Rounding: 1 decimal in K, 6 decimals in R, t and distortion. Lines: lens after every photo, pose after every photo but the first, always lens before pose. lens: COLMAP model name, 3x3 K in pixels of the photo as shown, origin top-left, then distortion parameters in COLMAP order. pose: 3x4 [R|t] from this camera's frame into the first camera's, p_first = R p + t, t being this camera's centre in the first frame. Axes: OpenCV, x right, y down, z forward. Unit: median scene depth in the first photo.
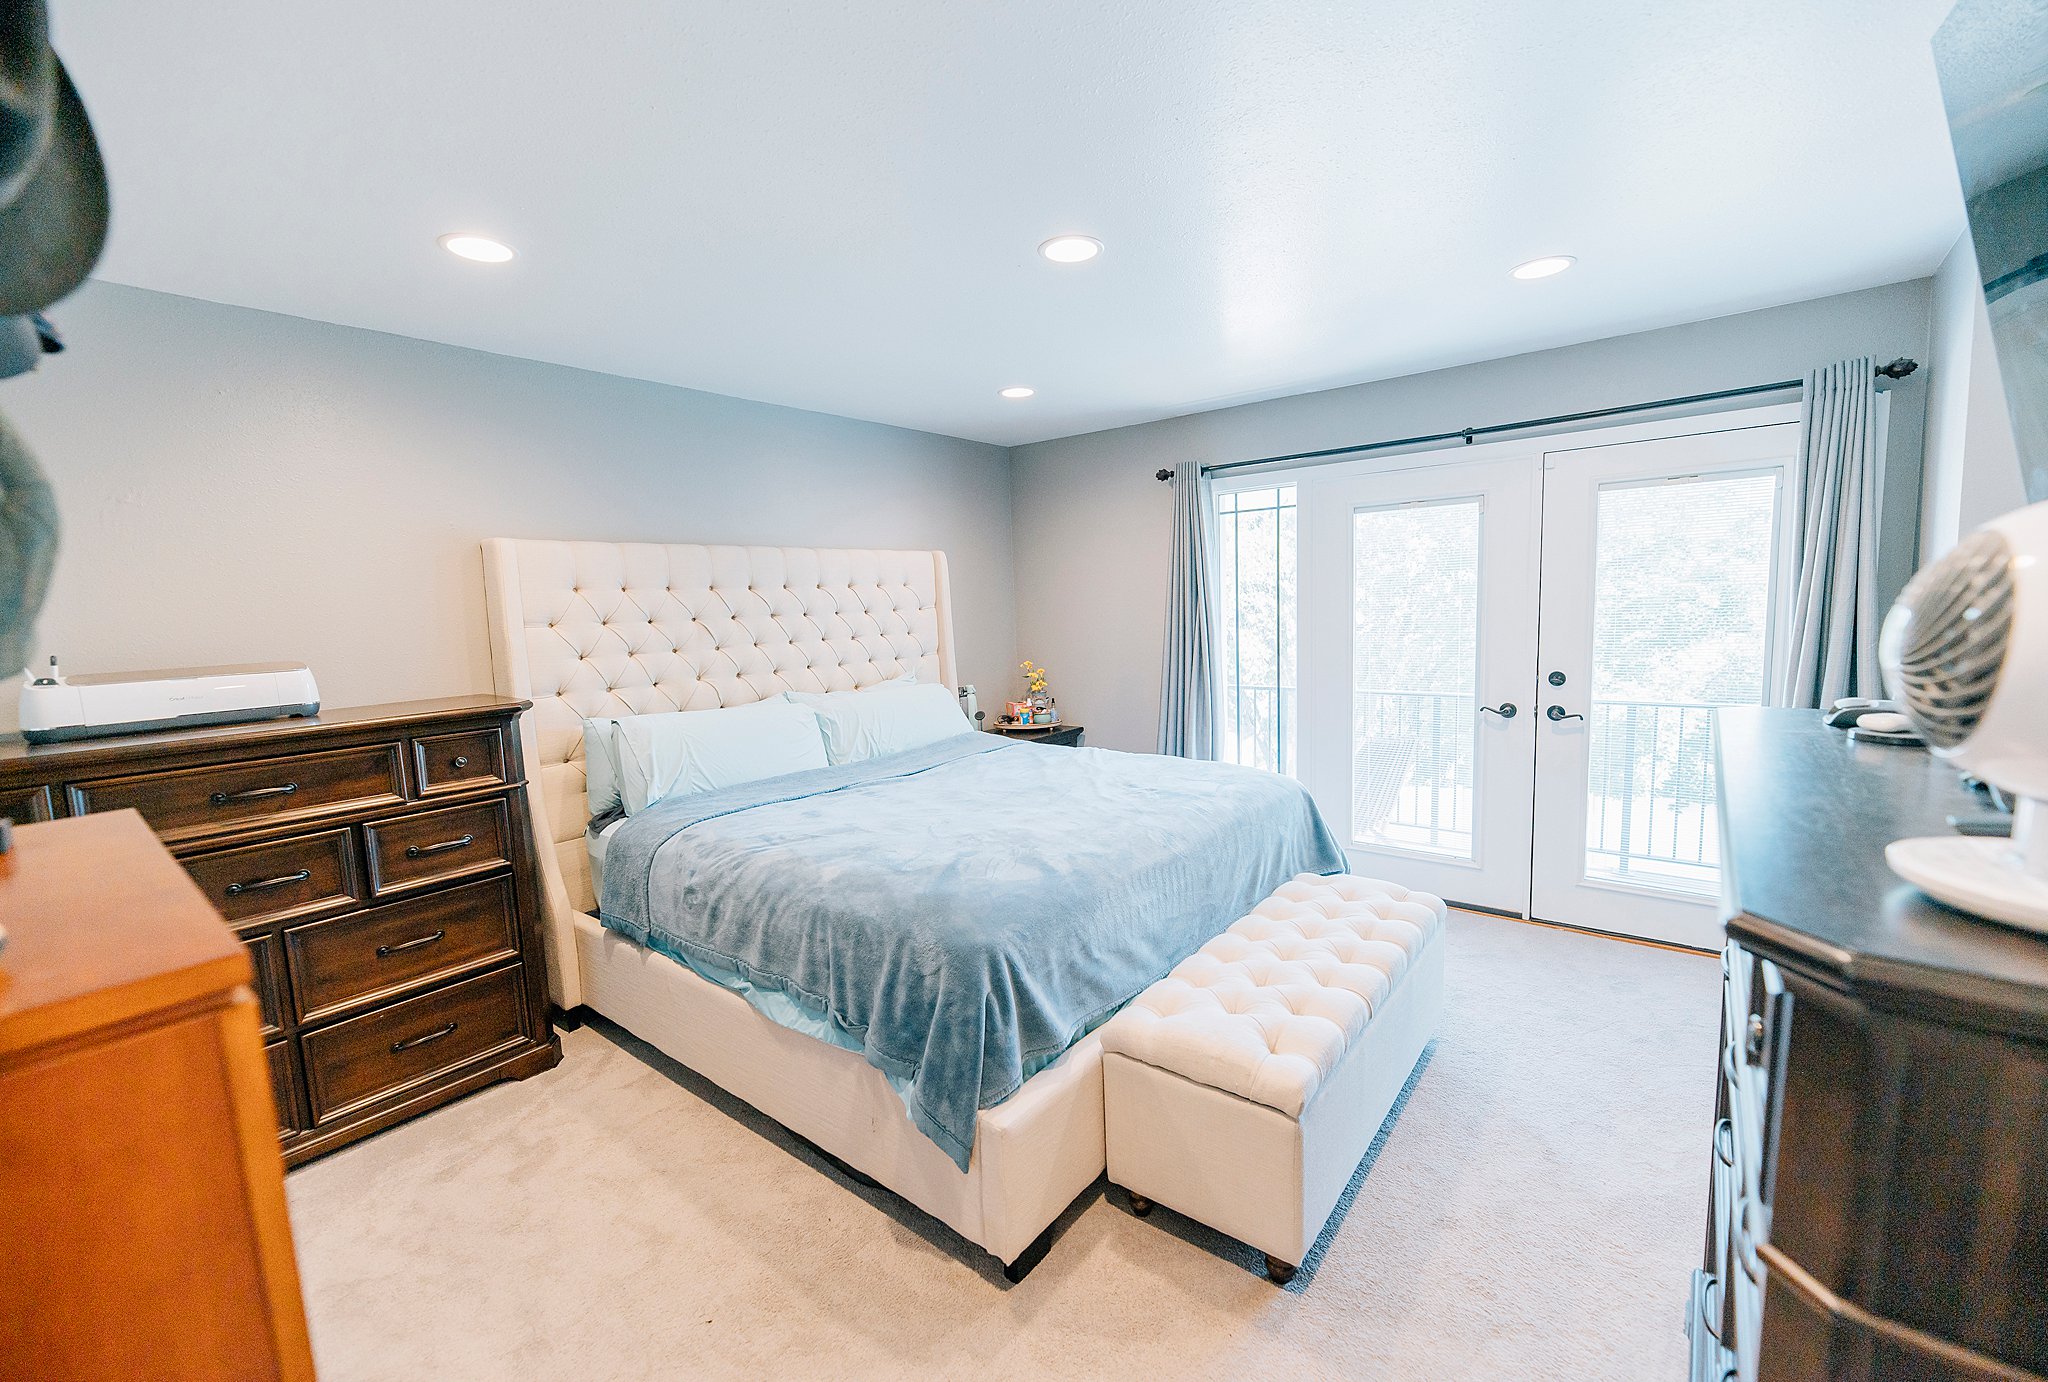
lens RADIAL K [[836.5, 0, 1021.3], [0, 836.5, 688.9], [0, 0, 1]] dist [0.000773, 0.000019]
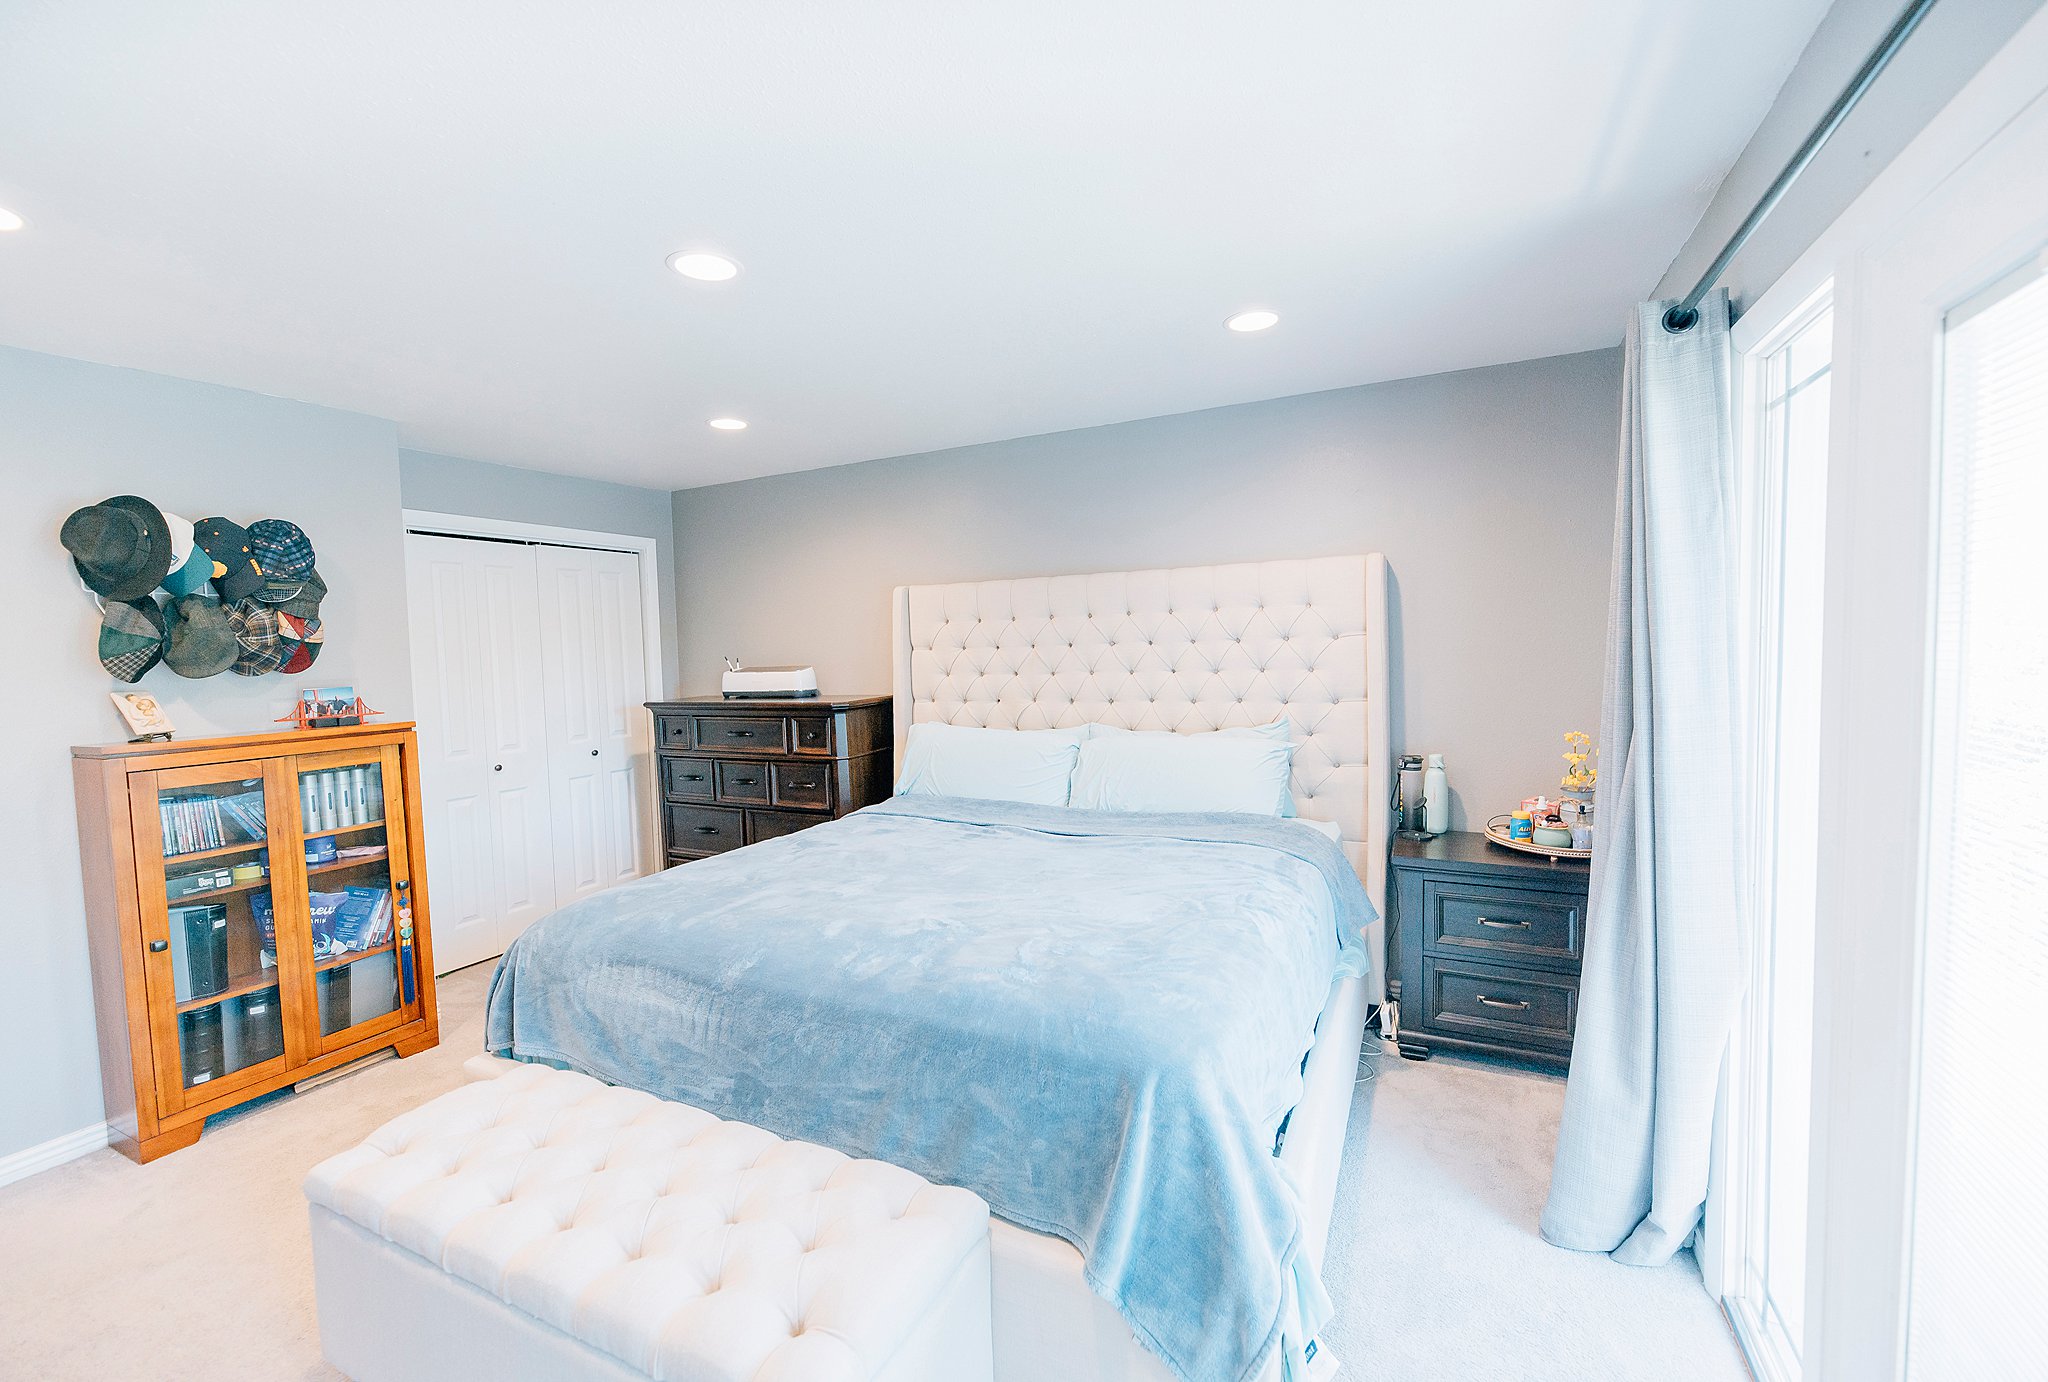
lens RADIAL K [[830.1, 0, 1024.0], [0, 830.1, 691.0], [0, 0, 1]] dist [-0.003008, -0.000016]
pose [[0.218114, 0.087535, -0.971990, 0.902855], [-0.079422, 0.994258, 0.071718, -0.136013], [0.972686, 0.061555, 0.223814, 0.998670]]
